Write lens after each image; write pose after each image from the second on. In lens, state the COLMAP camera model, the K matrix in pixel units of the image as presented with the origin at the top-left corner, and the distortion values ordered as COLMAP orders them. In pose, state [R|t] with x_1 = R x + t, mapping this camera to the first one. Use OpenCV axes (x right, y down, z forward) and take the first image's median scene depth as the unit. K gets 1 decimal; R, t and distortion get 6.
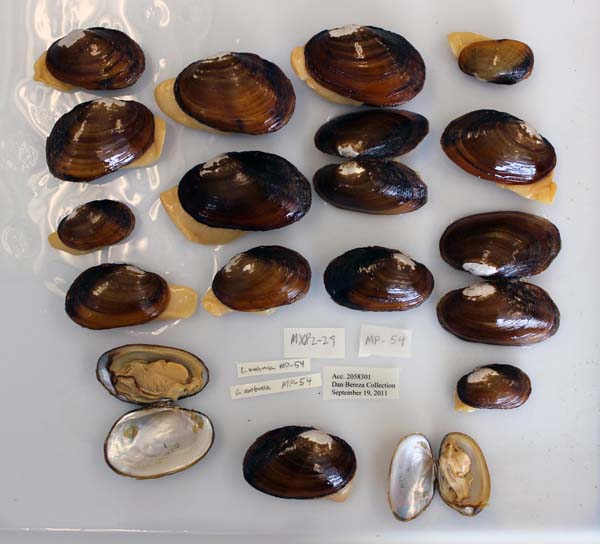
lens RADIAL K [[889.5, 0, 300.0], [0, 889.5, 272.0], [0, 0, 1]] dist [0.000225, 0.000000]
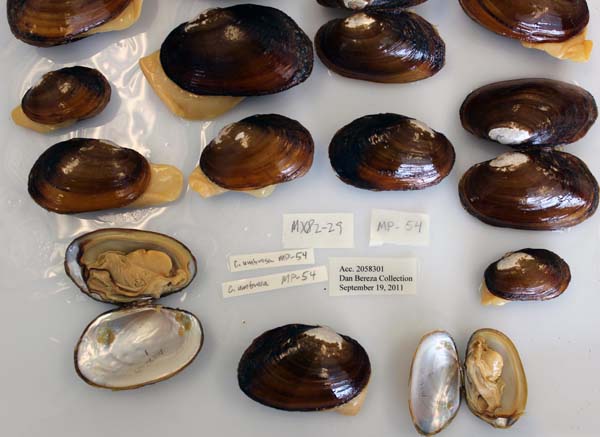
lens RADIAL K [[769.8, 0, 300.1], [0, 769.8, 218.6], [0, 0, 1]] dist [-0.022641, 0.000000]
pose [[0.999700, -0.013961, 0.020144, -0.017197], [0.015244, 0.997769, -0.064990, 0.119617], [-0.019192, 0.065278, 0.997683, 0.255970]]
